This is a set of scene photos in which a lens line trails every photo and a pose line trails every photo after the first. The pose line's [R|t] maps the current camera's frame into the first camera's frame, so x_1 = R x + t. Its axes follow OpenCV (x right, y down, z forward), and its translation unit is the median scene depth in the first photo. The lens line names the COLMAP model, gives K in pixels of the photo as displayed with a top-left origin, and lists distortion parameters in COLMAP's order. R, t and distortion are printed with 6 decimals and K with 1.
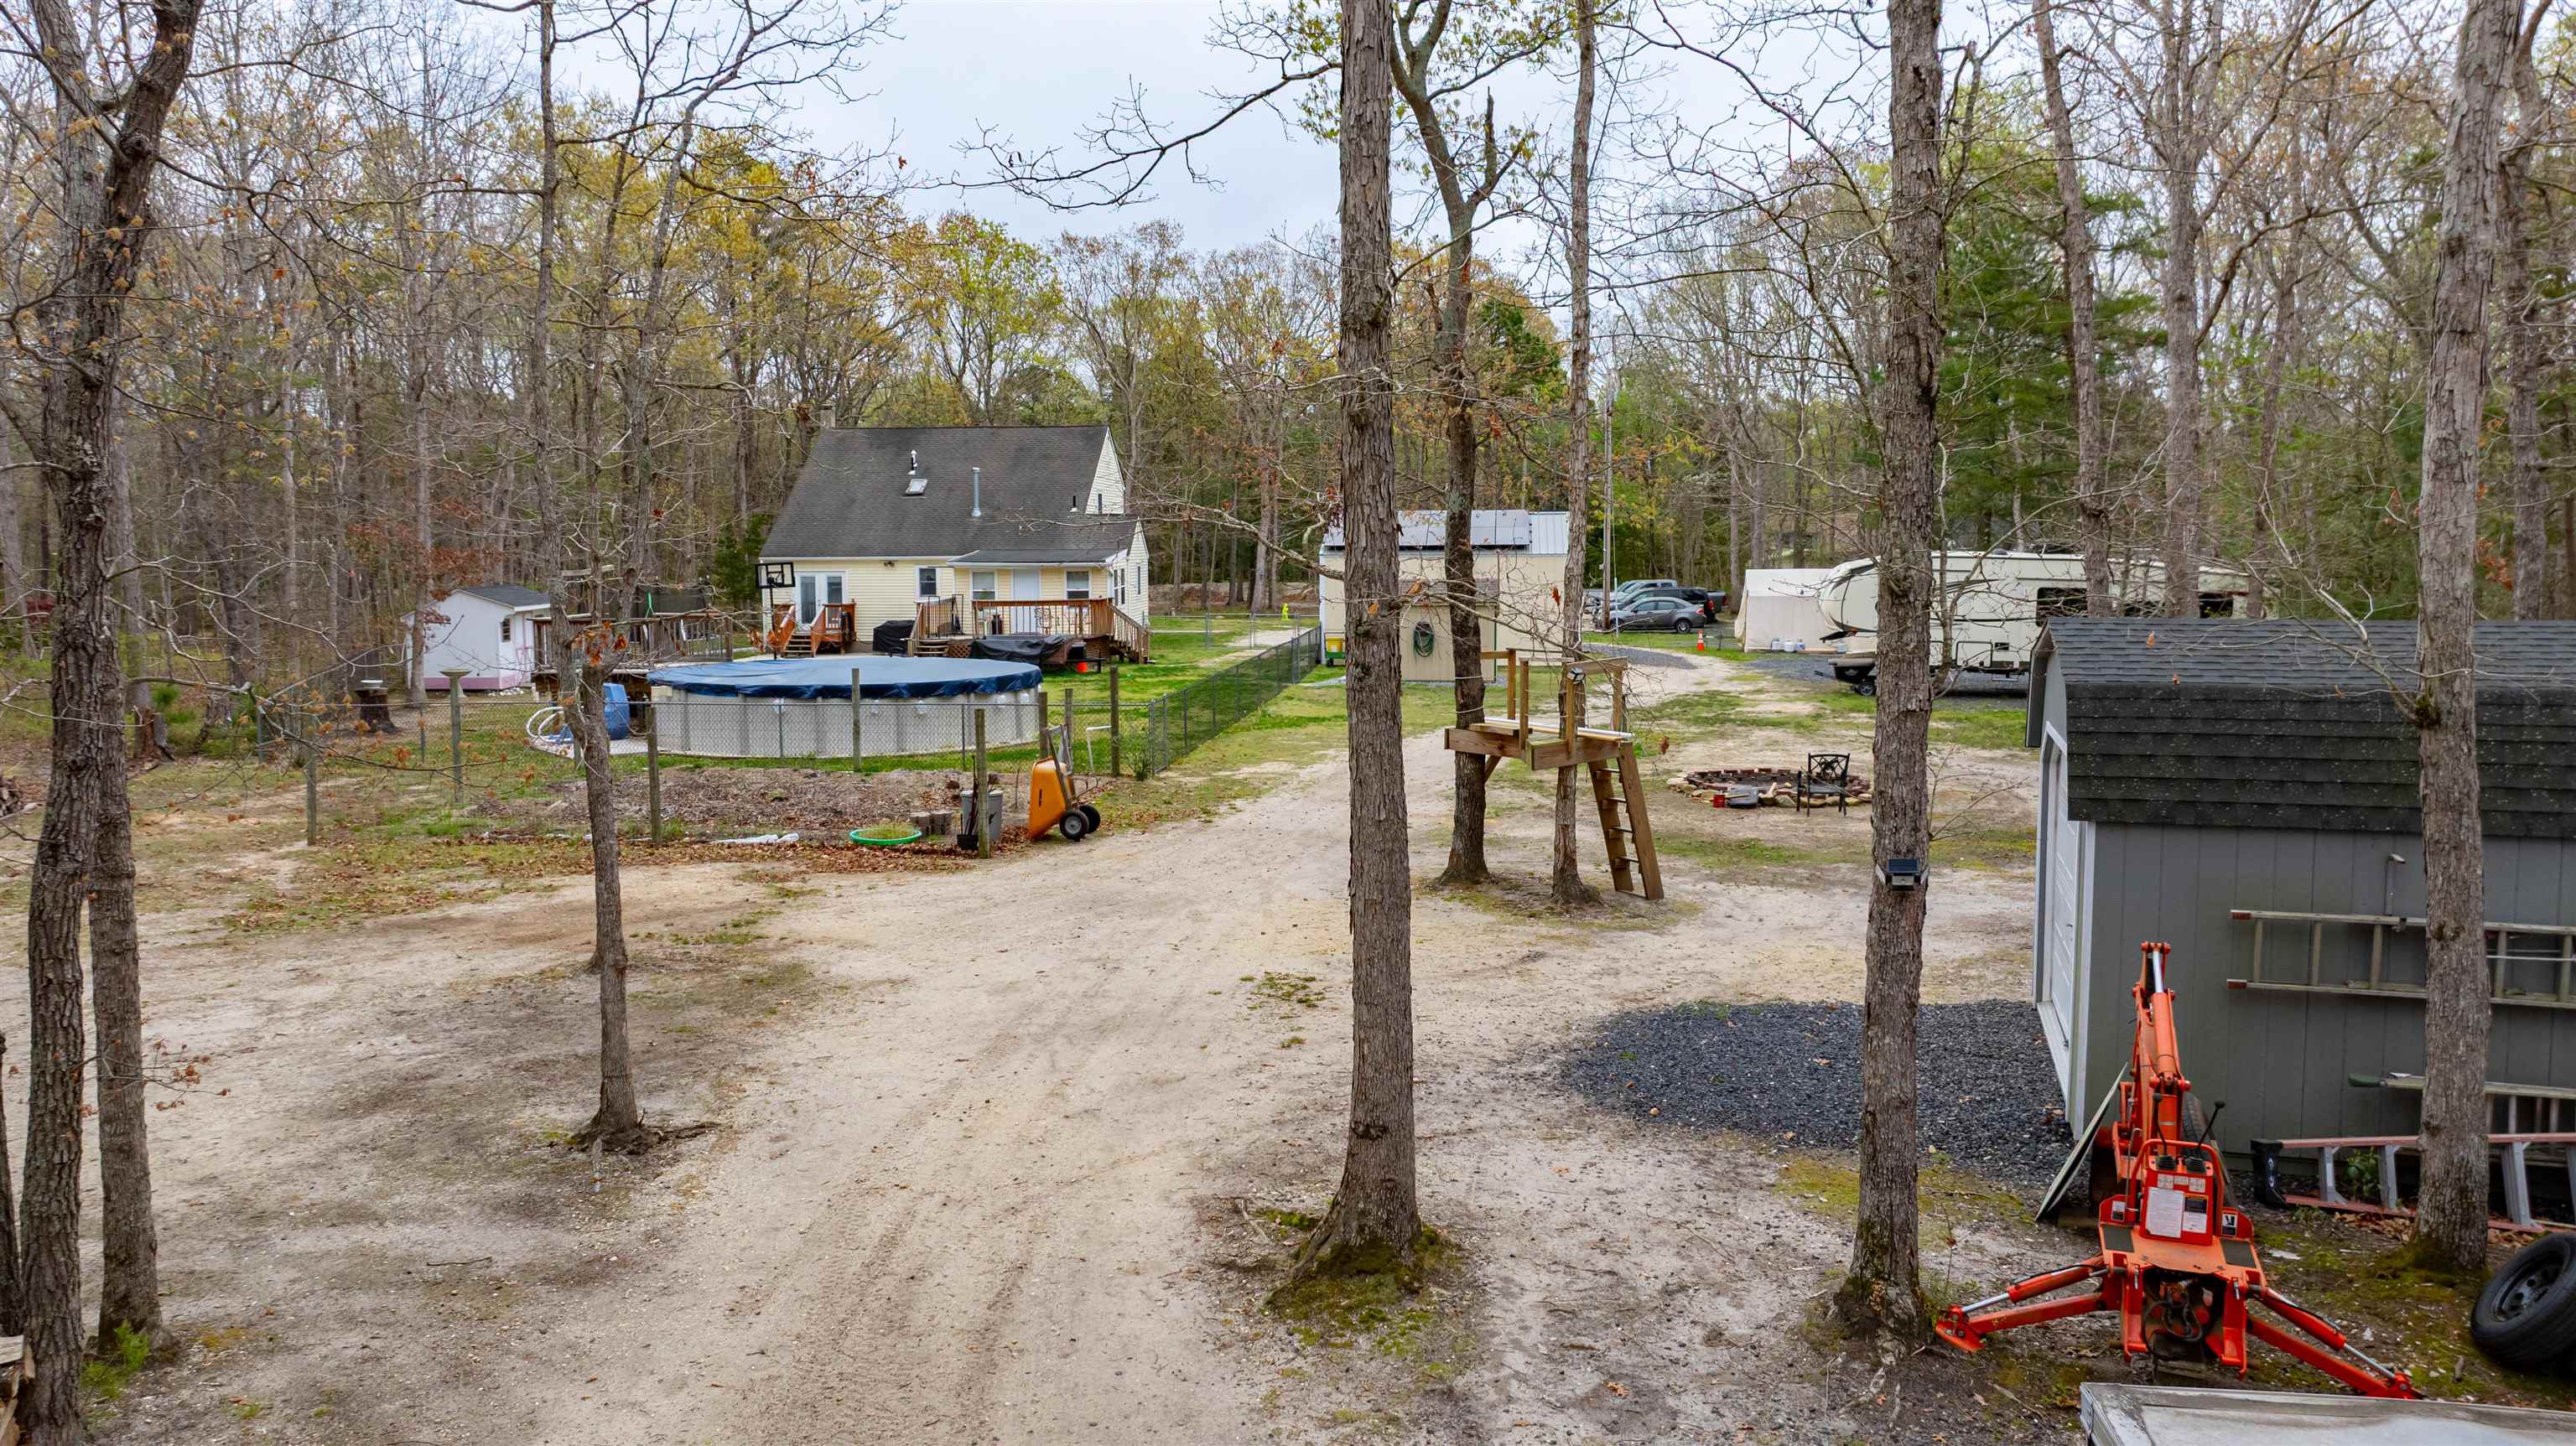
lens RADIAL K [[1858.6, 0, 1282.1], [0, 1858.6, 729.1], [0, 0, 1]] dist [-0.013732, 0.004178]
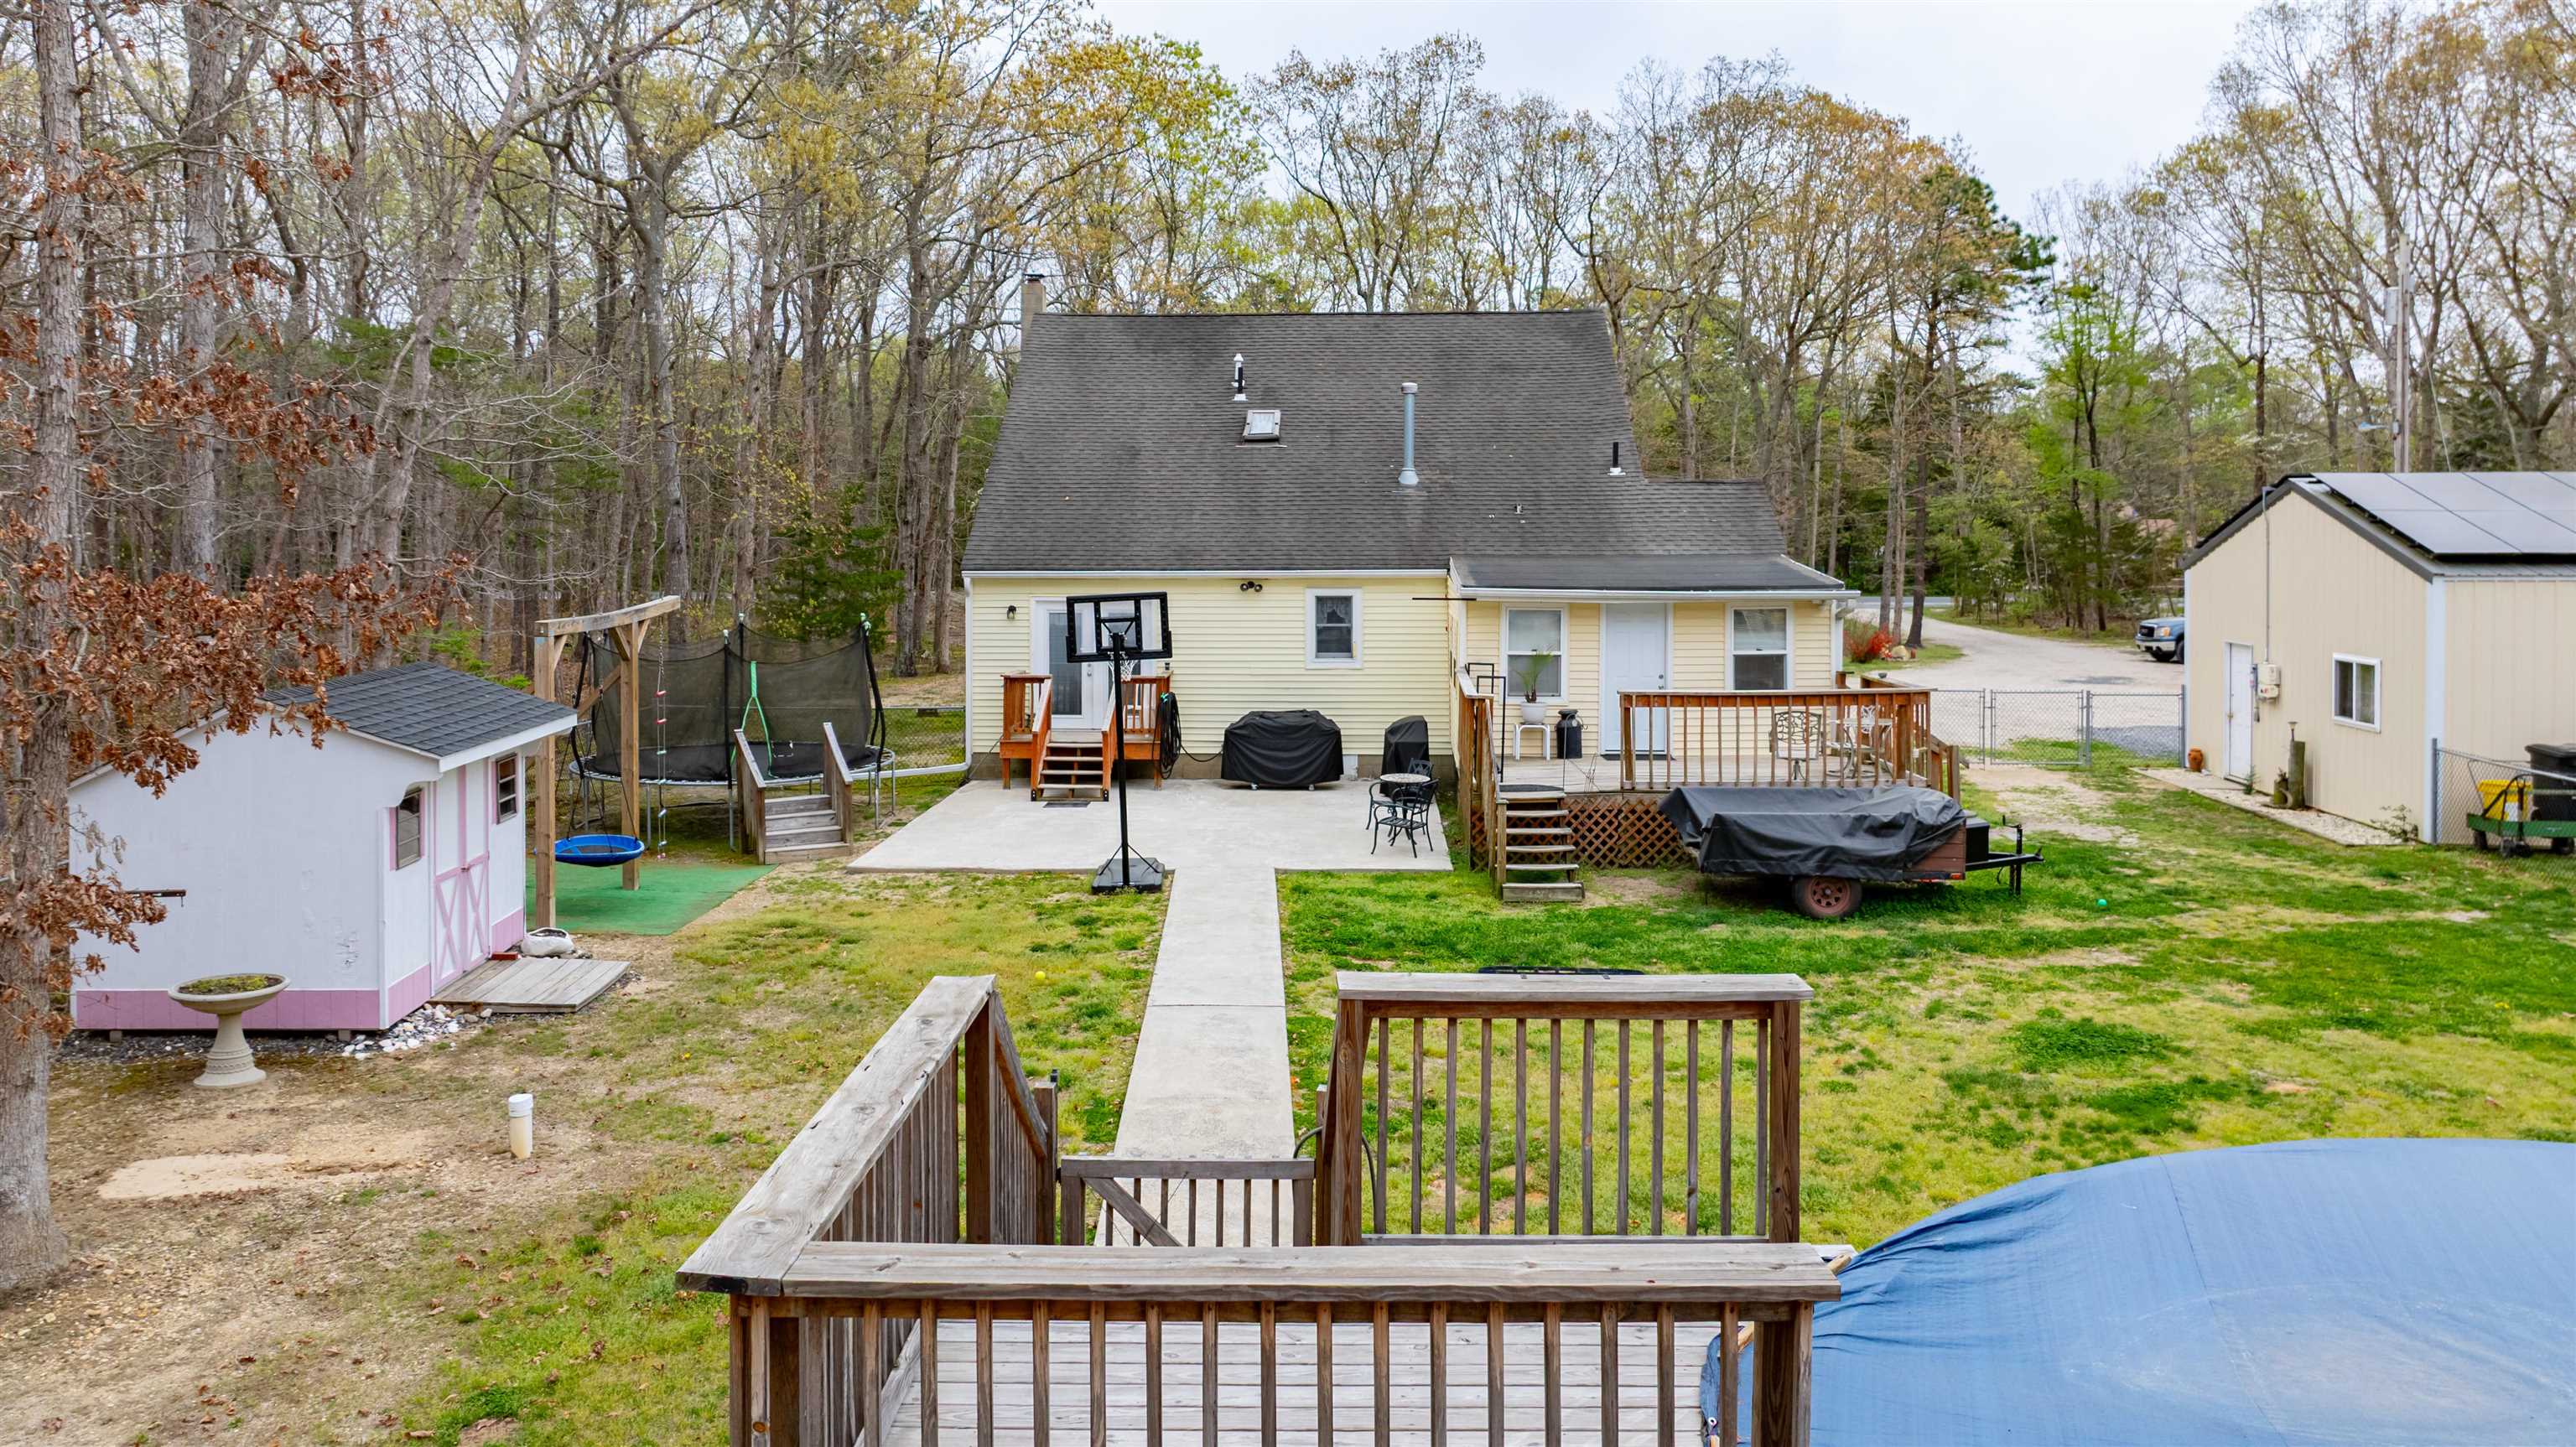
lens RADIAL K [[1858.7, 0, 1236.3], [0, 1858.7, 590.0], [0, 0, 1]] dist [-0.013732, 0.004178]
pose [[0.999293, 0.002751, 0.037488, -0.234550], [-0.000222, 0.997733, -0.067293, -0.057497], [-0.037589, 0.067237, 0.997029, 0.548745]]
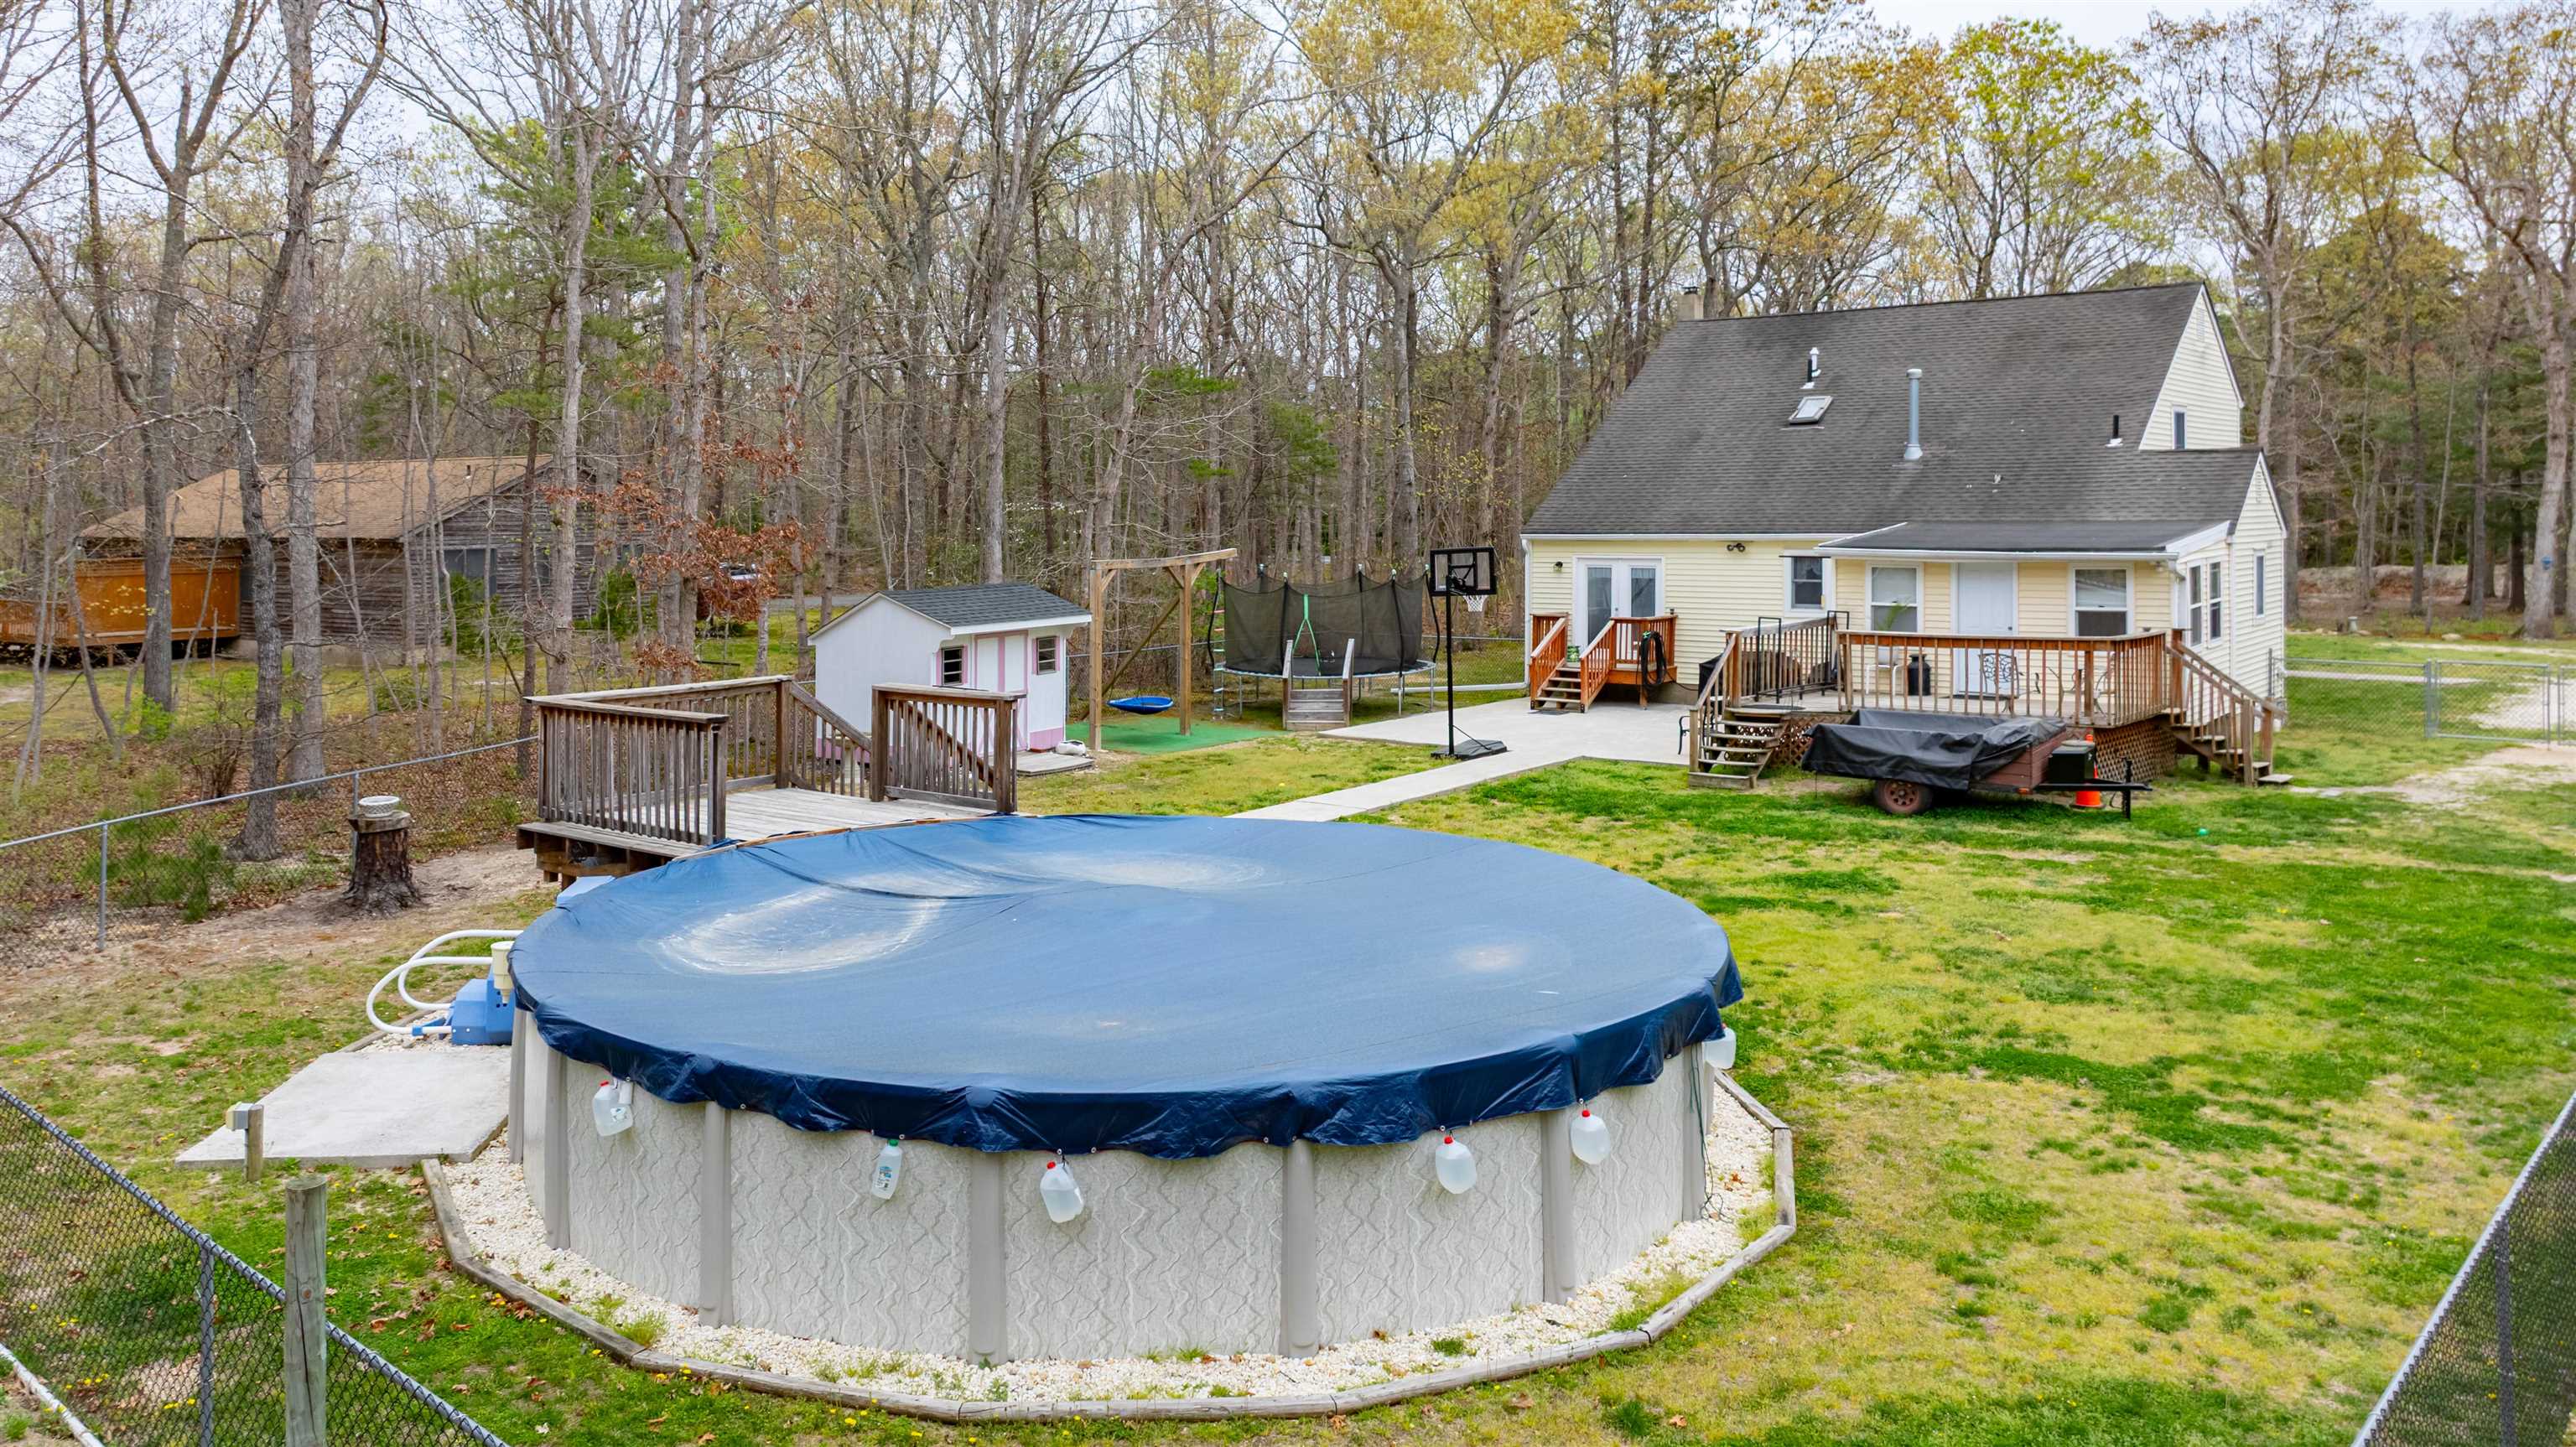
lens RADIAL K [[1858.7, 0, 1152.3], [0, 1858.7, 574.1], [0, 0, 1]] dist [-0.013732, 0.004178]
pose [[0.804851, 0.017990, -0.593204, -0.024059], [-0.053277, 0.997695, -0.042028, -0.048760], [0.591081, 0.065430, 0.803954, 0.458295]]
